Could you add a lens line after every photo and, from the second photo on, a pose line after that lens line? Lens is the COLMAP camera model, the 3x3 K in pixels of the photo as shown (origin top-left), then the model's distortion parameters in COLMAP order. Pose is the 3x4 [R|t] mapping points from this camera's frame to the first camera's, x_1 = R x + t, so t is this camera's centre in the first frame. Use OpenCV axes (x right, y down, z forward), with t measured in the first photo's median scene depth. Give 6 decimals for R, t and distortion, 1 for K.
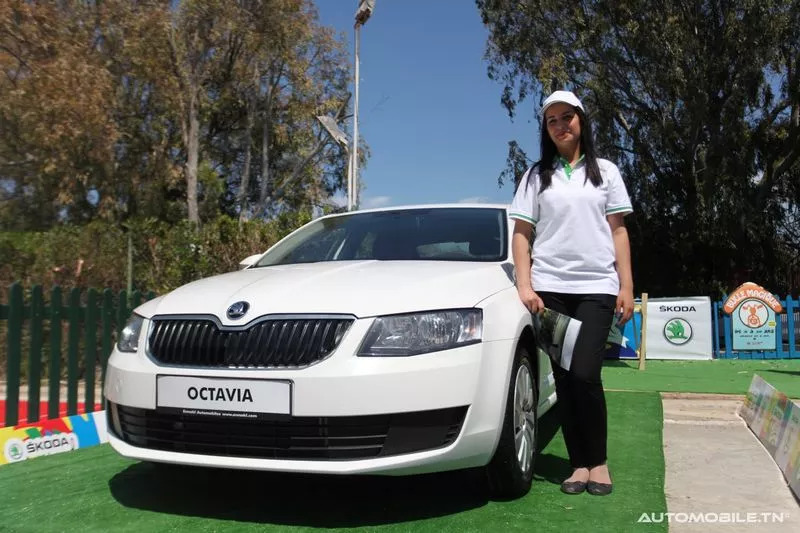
lens RADIAL K [[715.5, 0, 400.0], [0, 715.5, 266.5], [0, 0, 1]] dist [0.052305, -0.003124]
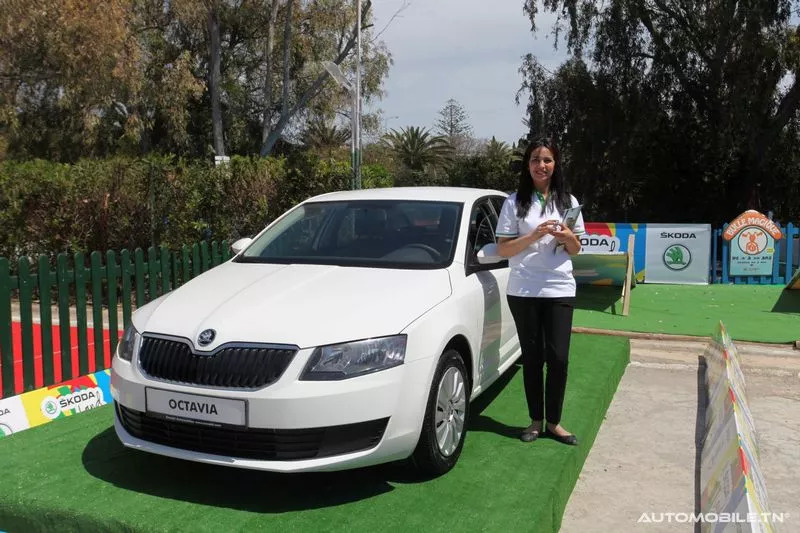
lens RADIAL K [[715.5, 0, 400.0], [0, 715.5, 266.5], [0, 0, 1]] dist [0.052305, -0.003124]
pose [[0.998734, 0.007946, -0.049676, 0.153936], [-0.000072, 0.987672, 0.156539, -0.232560], [0.050308, -0.156337, 0.986422, -0.173125]]
